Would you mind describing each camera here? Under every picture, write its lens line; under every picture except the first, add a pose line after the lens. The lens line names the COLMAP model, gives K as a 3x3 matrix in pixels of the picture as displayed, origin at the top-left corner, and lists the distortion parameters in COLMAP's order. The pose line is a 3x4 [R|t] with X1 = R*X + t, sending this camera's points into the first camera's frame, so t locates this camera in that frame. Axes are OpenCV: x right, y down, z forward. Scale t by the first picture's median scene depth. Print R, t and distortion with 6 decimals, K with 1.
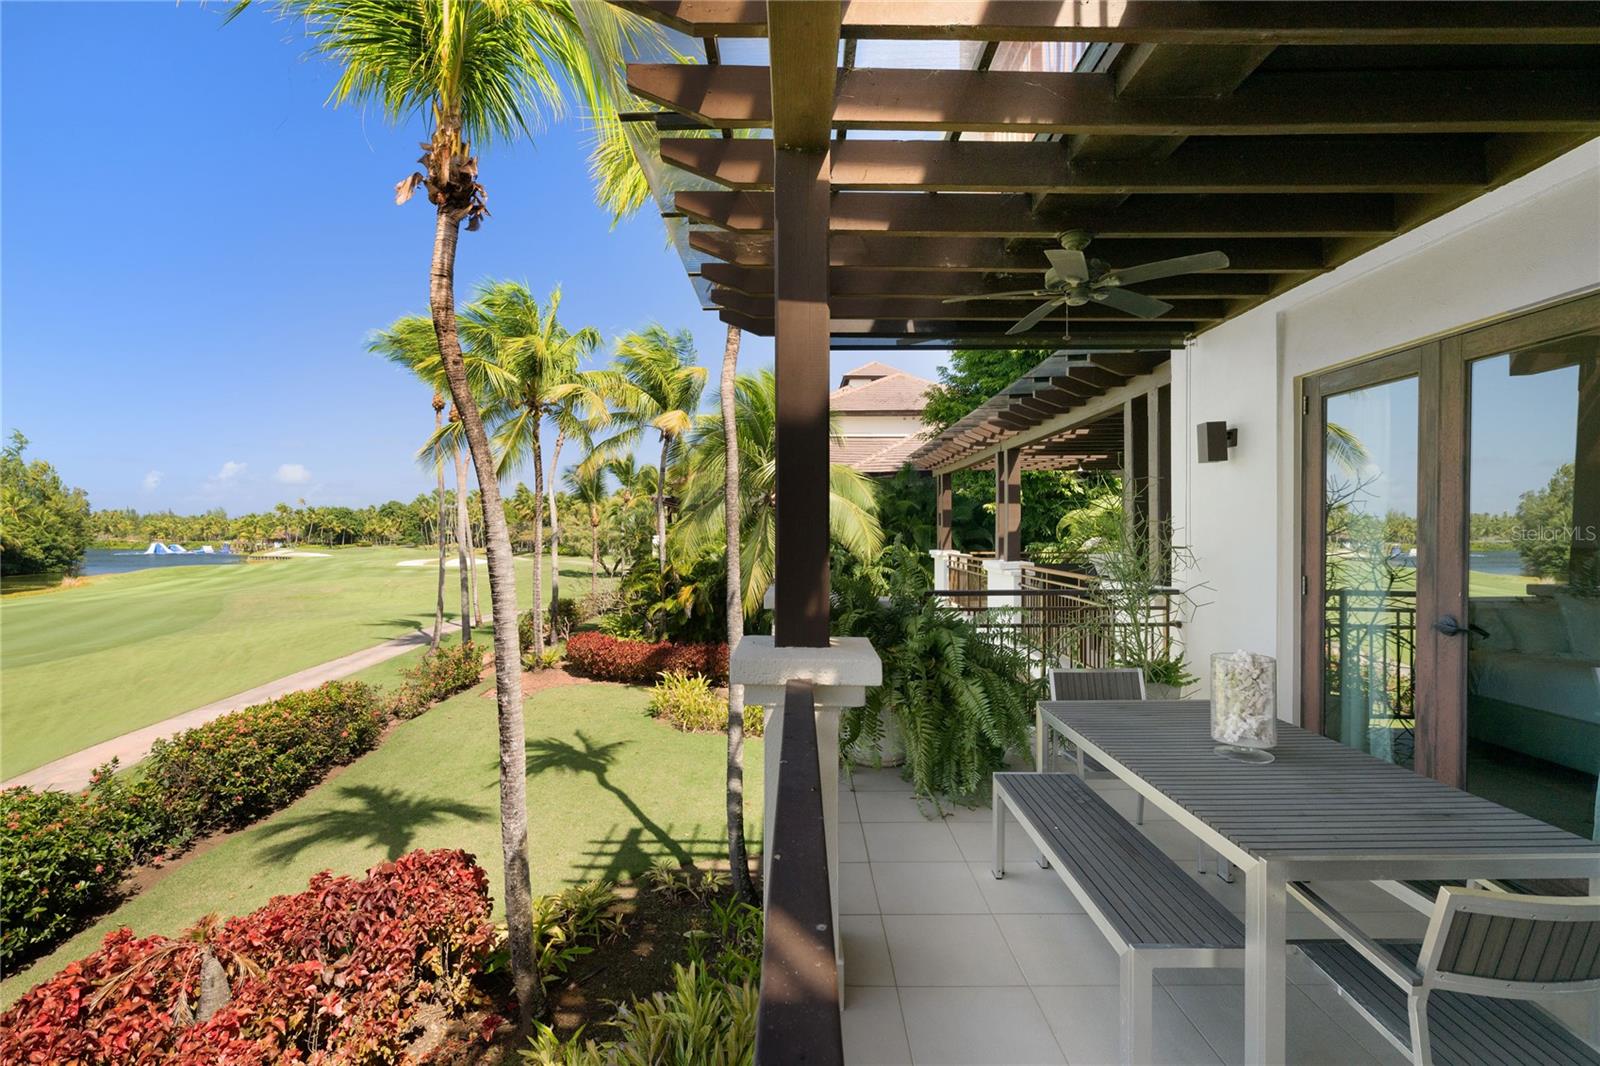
lens RADIAL K [[701.7, 0, 800.0], [0, 701.7, 533.0], [0, 0, 1]] dist [-0.001135, -0.000064]
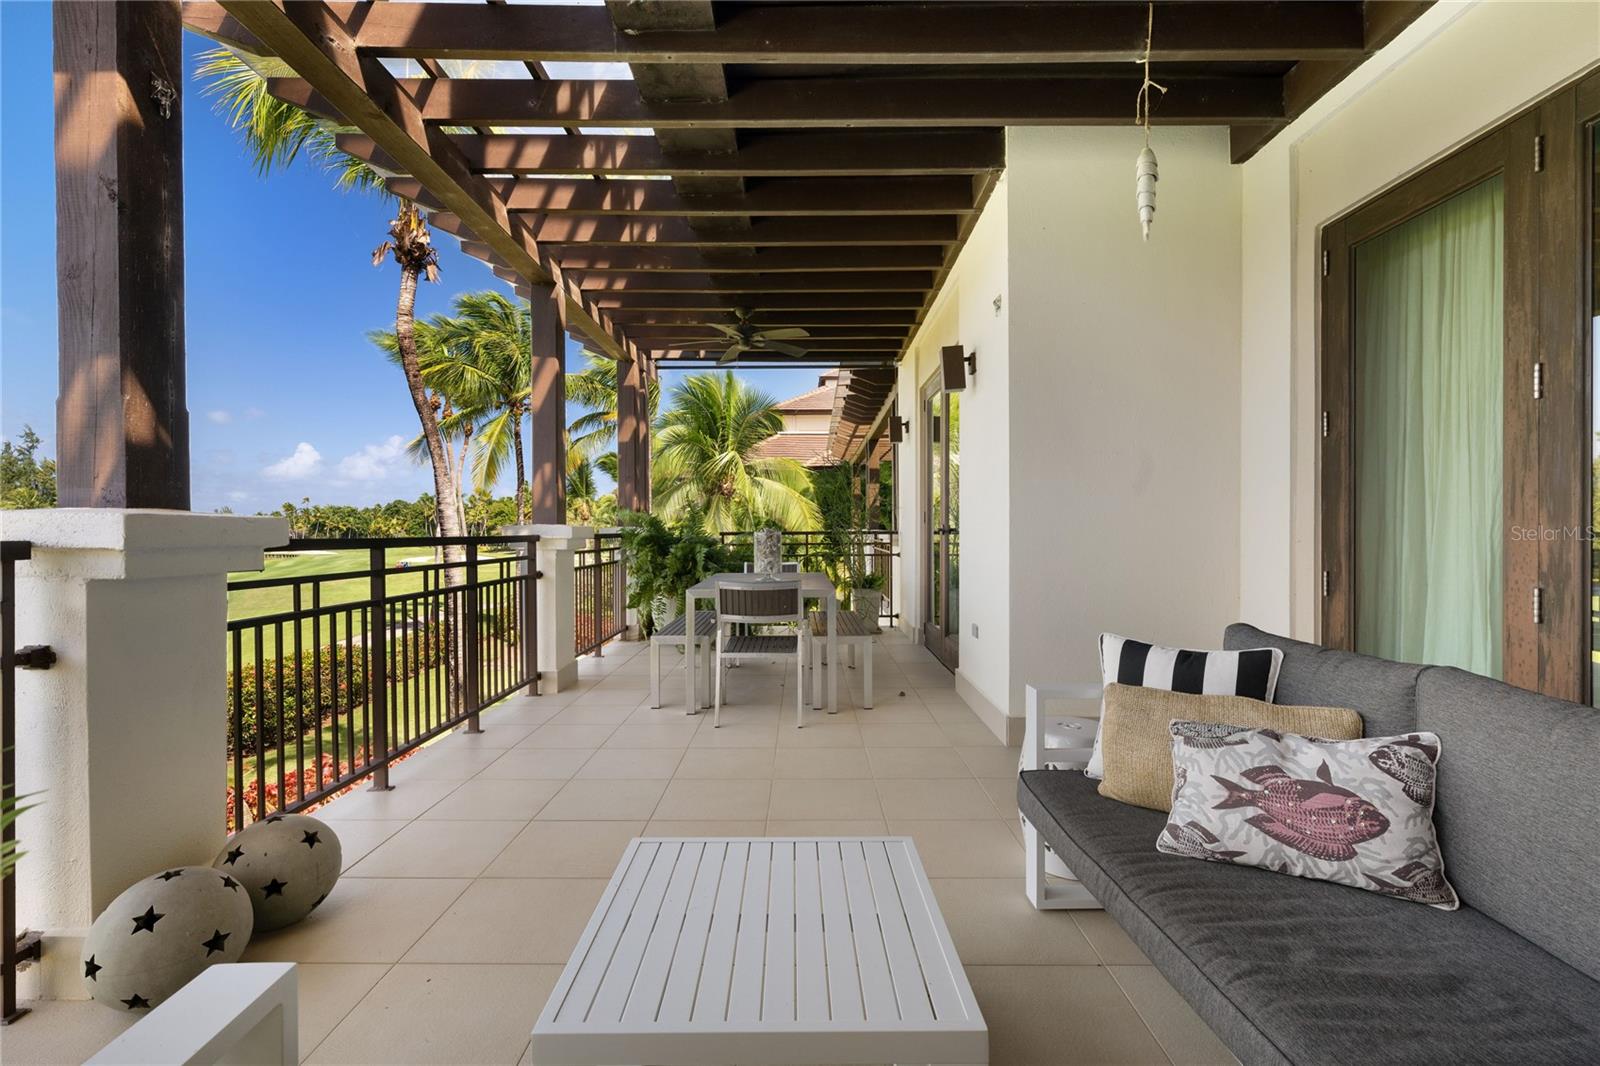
lens RADIAL K [[701.7, 0, 800.0], [0, 701.7, 533.0], [0, 0, 1]] dist [-0.001135, -0.000064]
pose [[0.999984, 0.000276, -0.005637, 0.105490], [-0.000268, 0.999999, 0.001285, 0.025773], [0.005637, -0.001283, 0.999983, -0.146996]]
